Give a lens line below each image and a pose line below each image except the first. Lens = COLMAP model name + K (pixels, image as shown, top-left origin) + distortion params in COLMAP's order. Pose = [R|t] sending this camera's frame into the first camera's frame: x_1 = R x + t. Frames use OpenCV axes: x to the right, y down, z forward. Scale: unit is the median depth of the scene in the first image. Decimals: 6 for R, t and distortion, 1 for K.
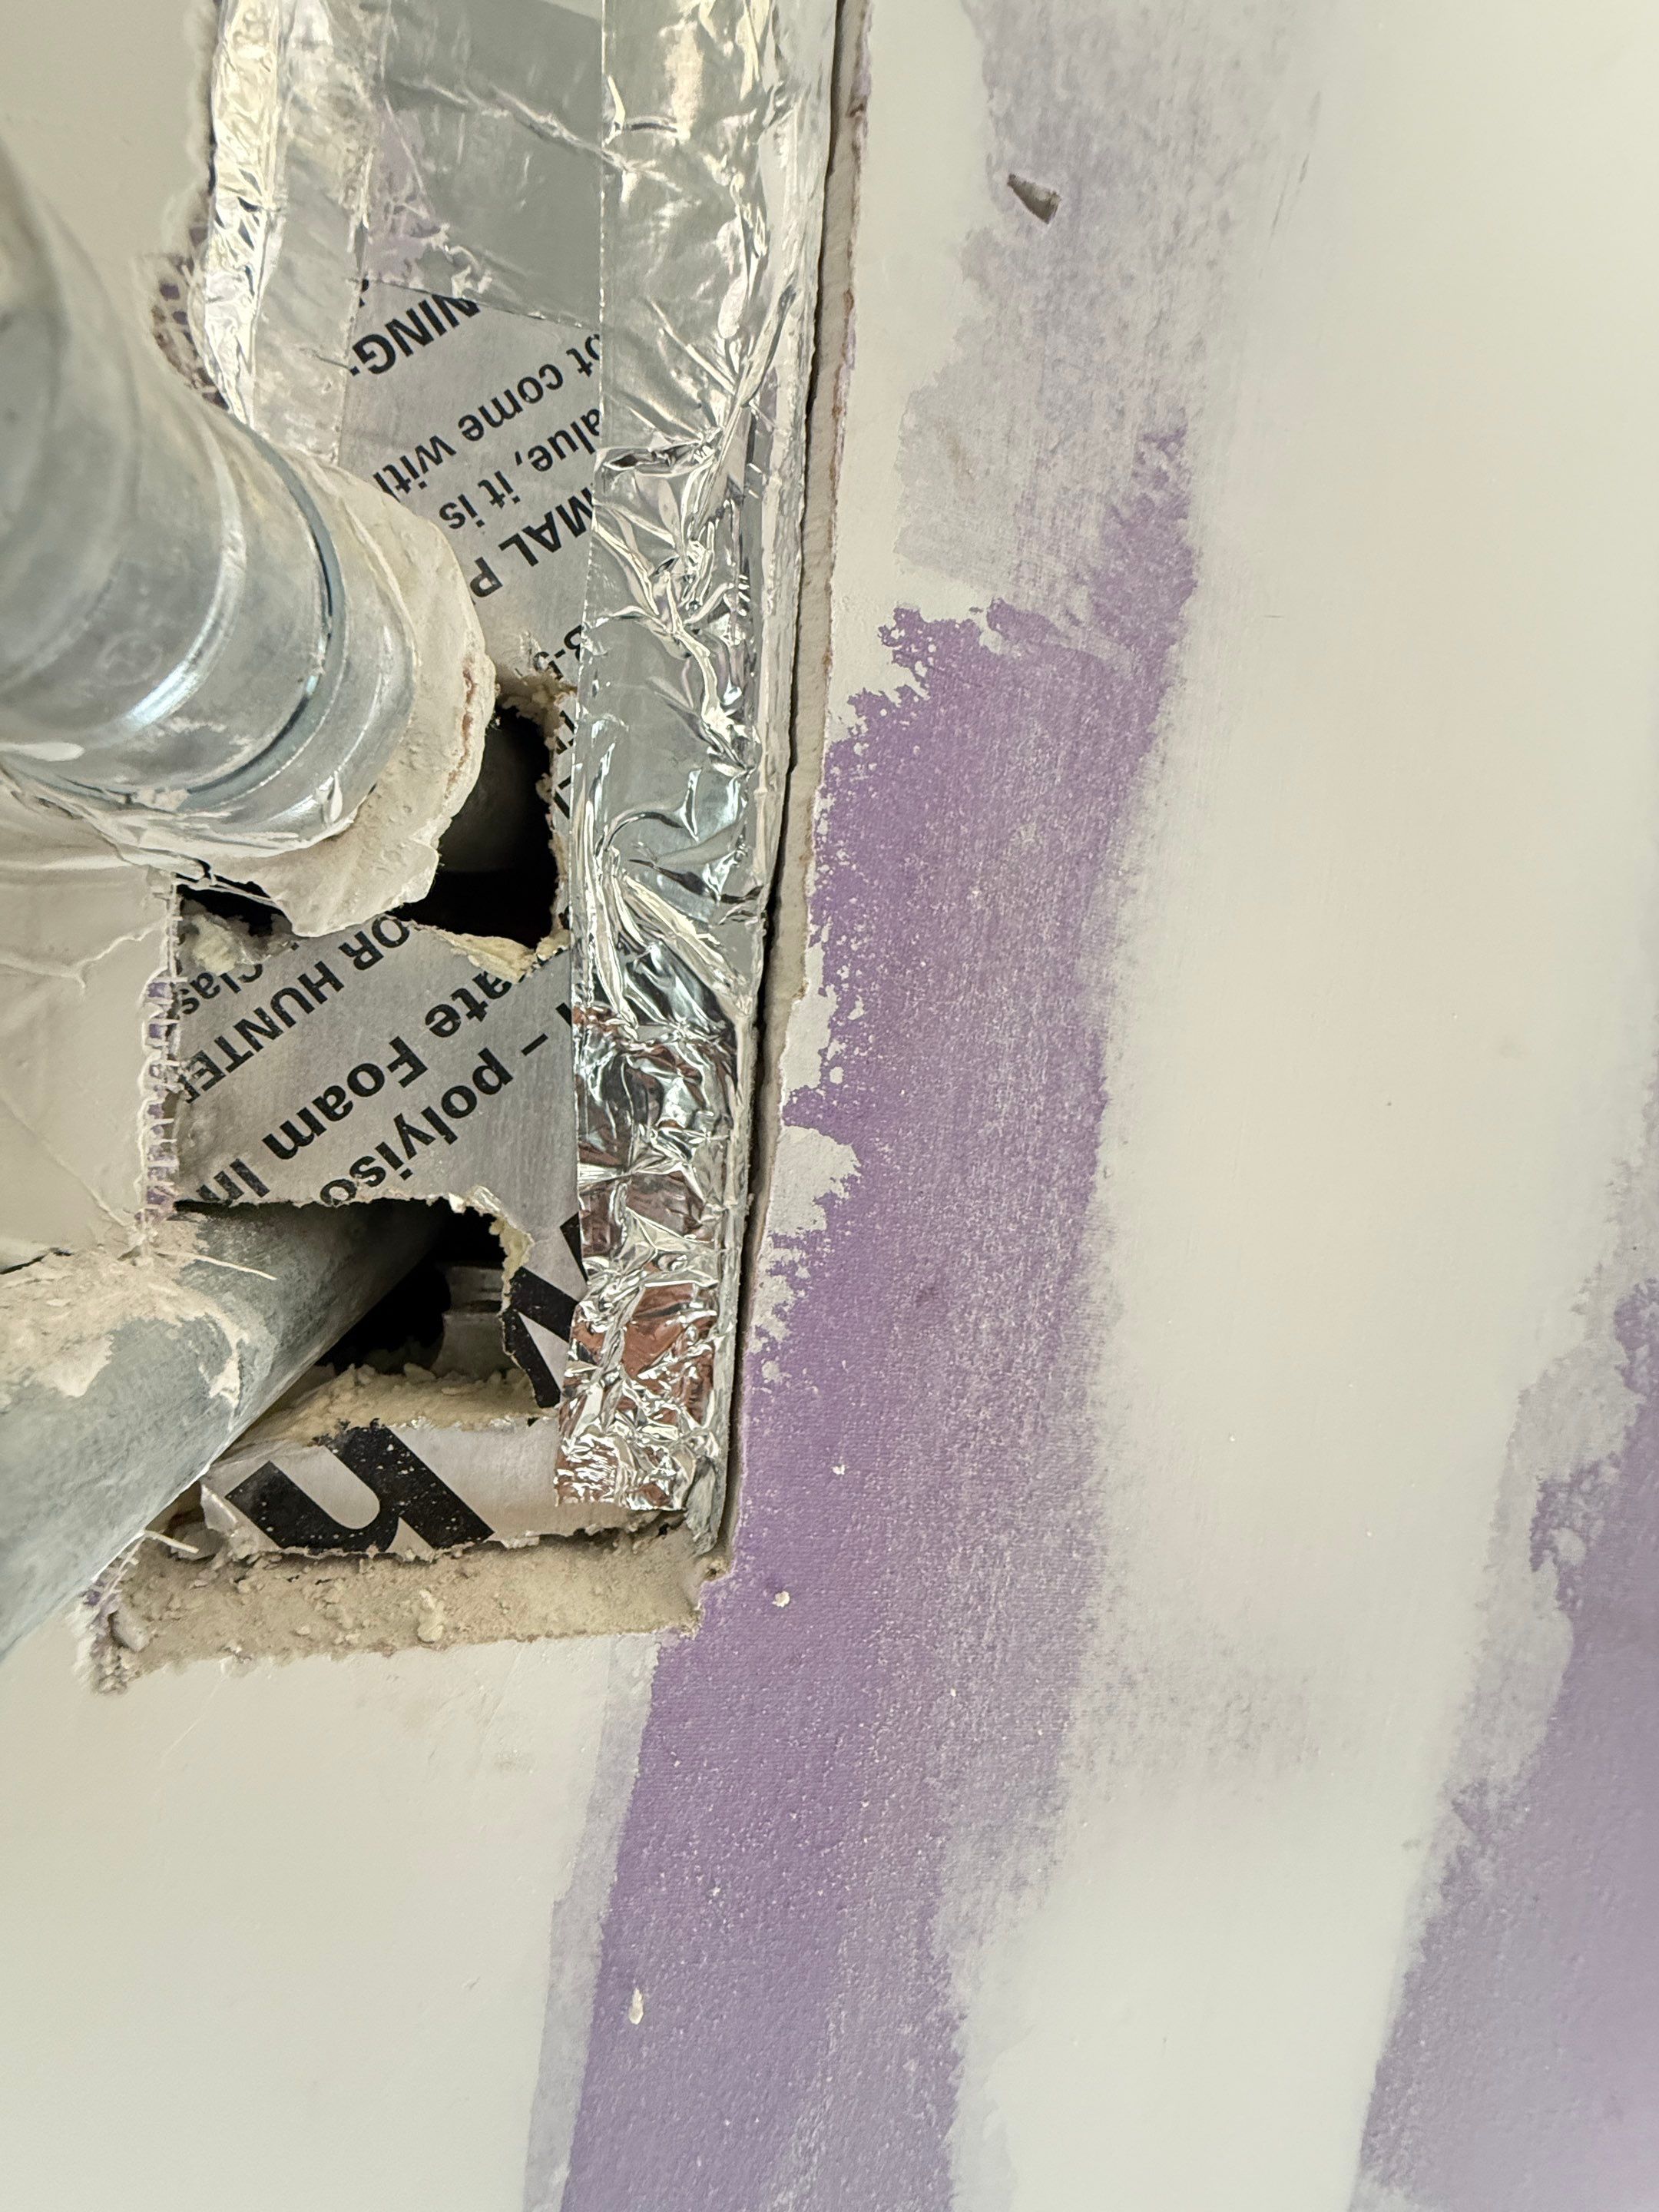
lens RADIAL K [[890.2, 0, 832.9], [0, 890.2, 1107.3], [0, 0, 1]] dist [0.002569, -0.000580]
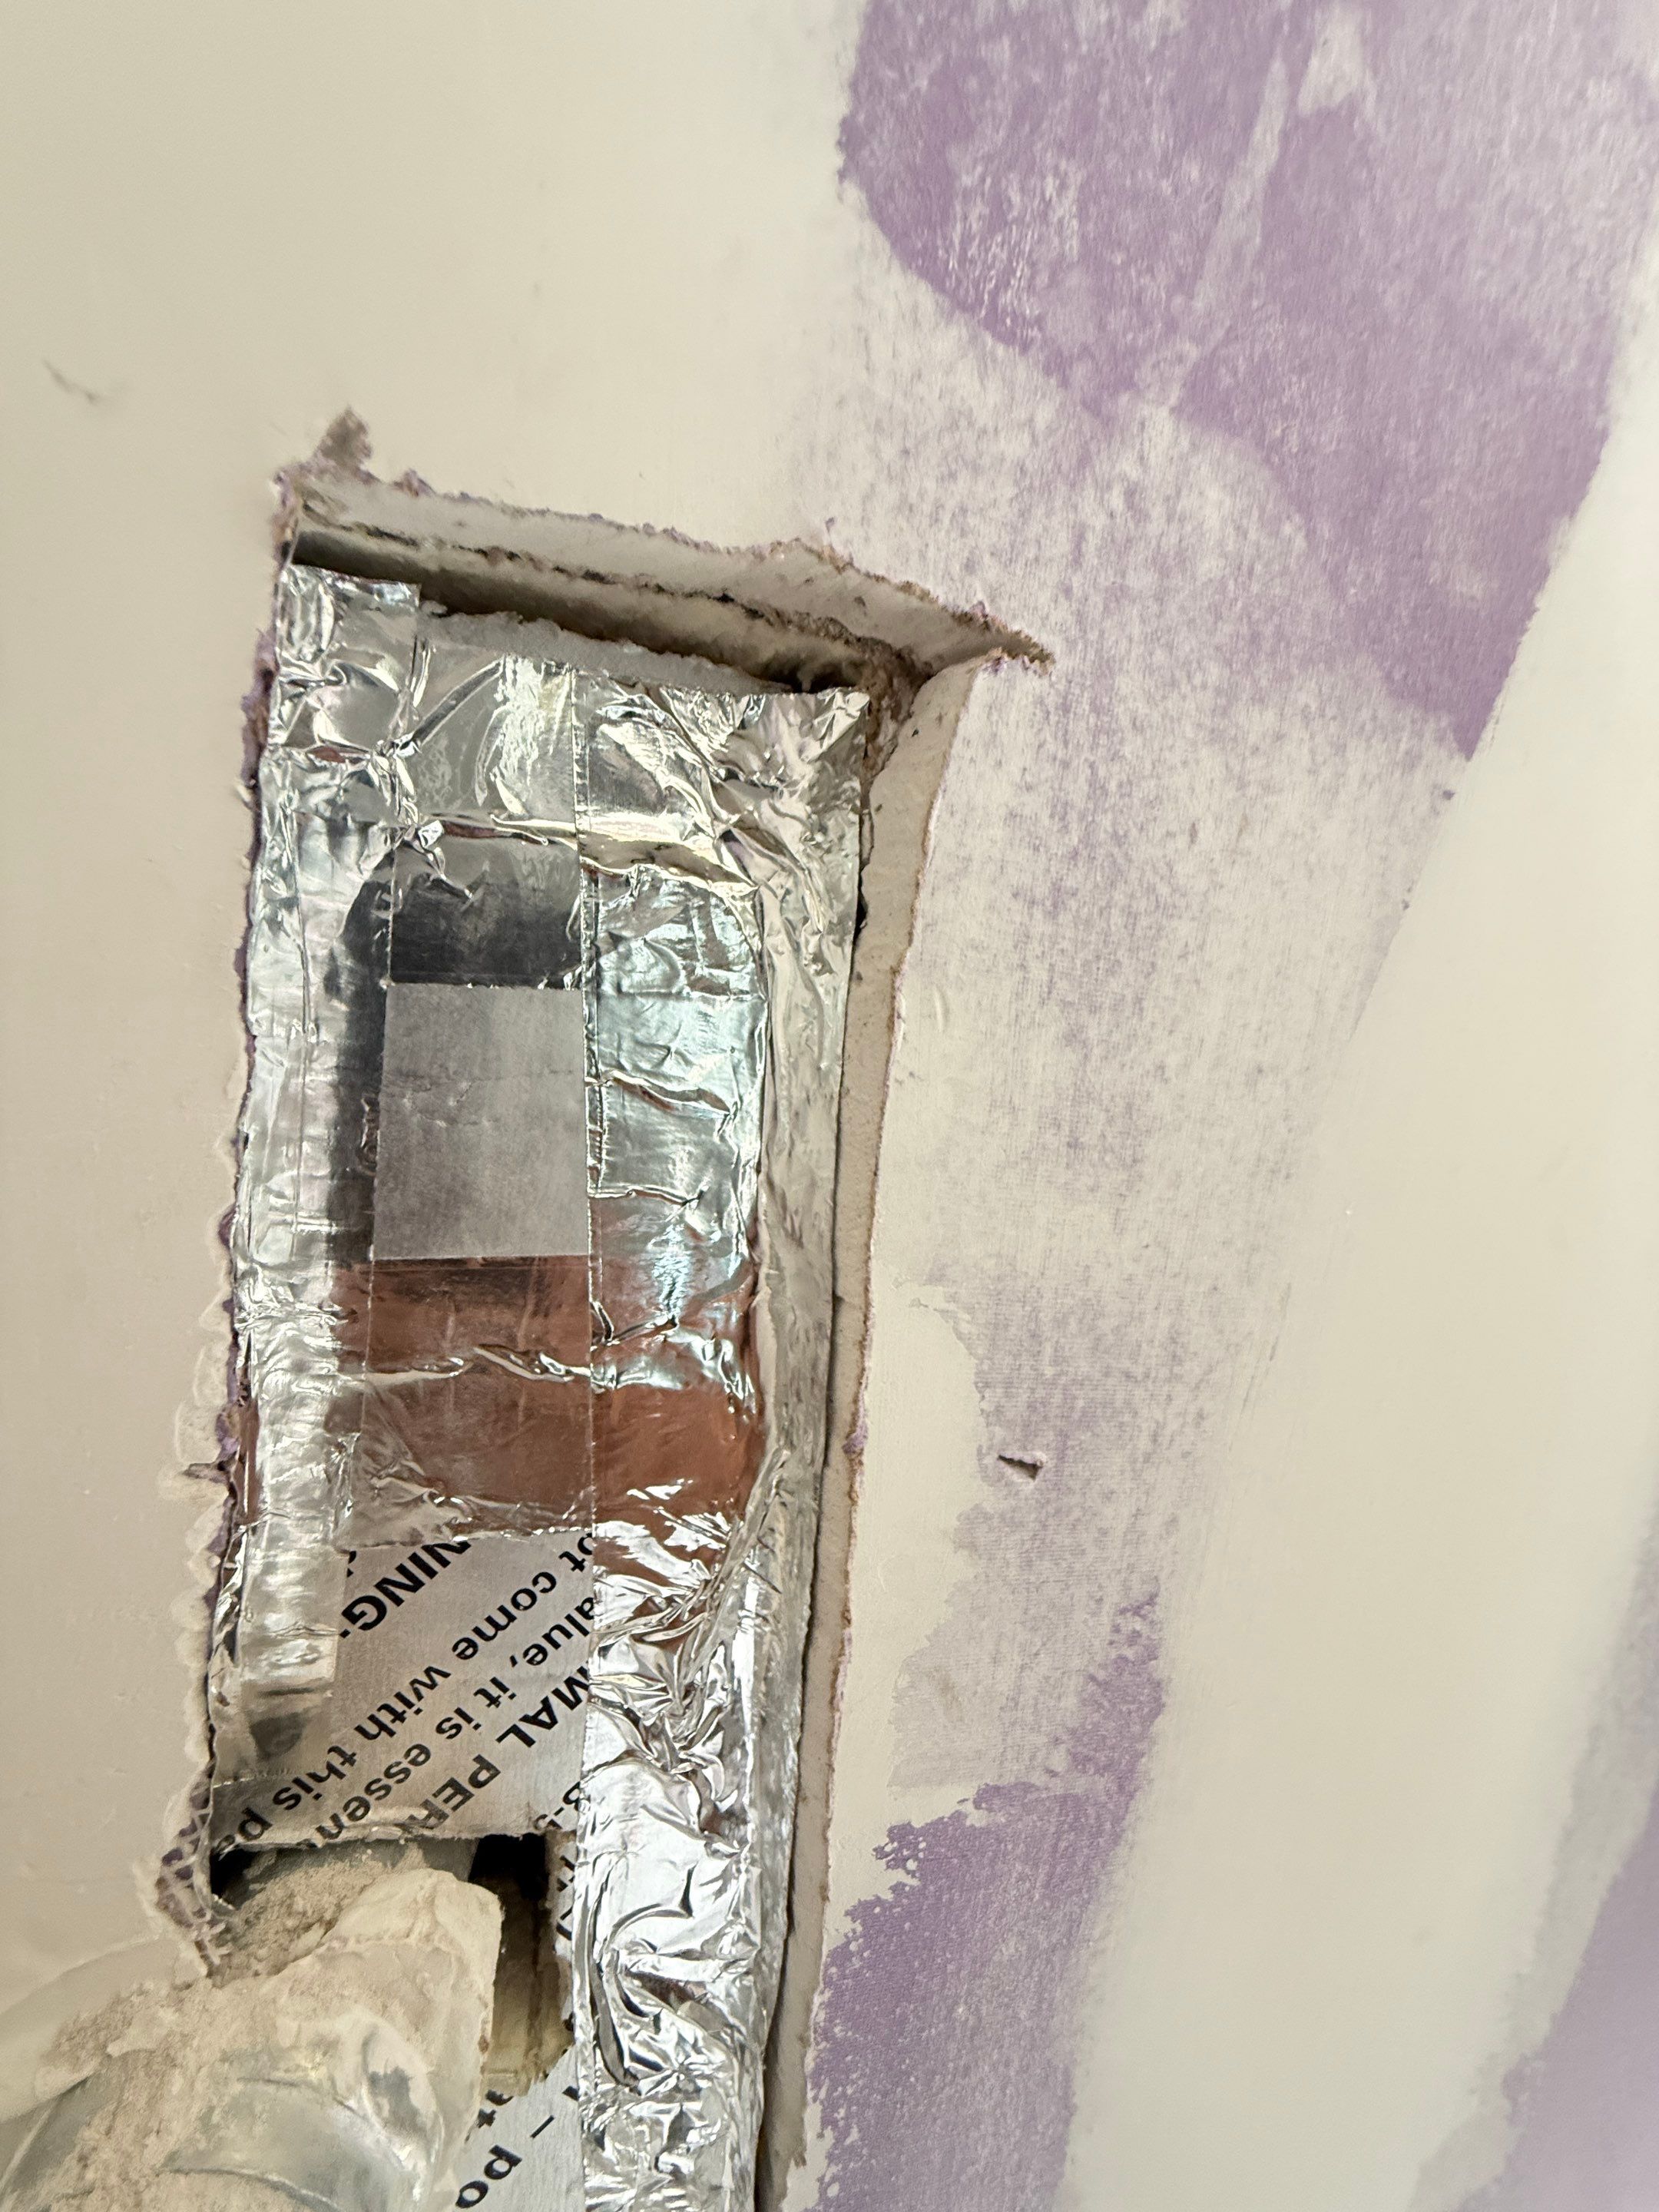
lens RADIAL K [[890.2, 0, 830.9], [0, 890.2, 1110.3], [0, 0, 1]] dist [0.002569, -0.000580]
pose [[0.997528, -0.012472, 0.069158, -0.057947], [0.007296, 0.997187, 0.074599, -1.435186], [-0.069894, -0.073910, 0.994813, 0.020635]]
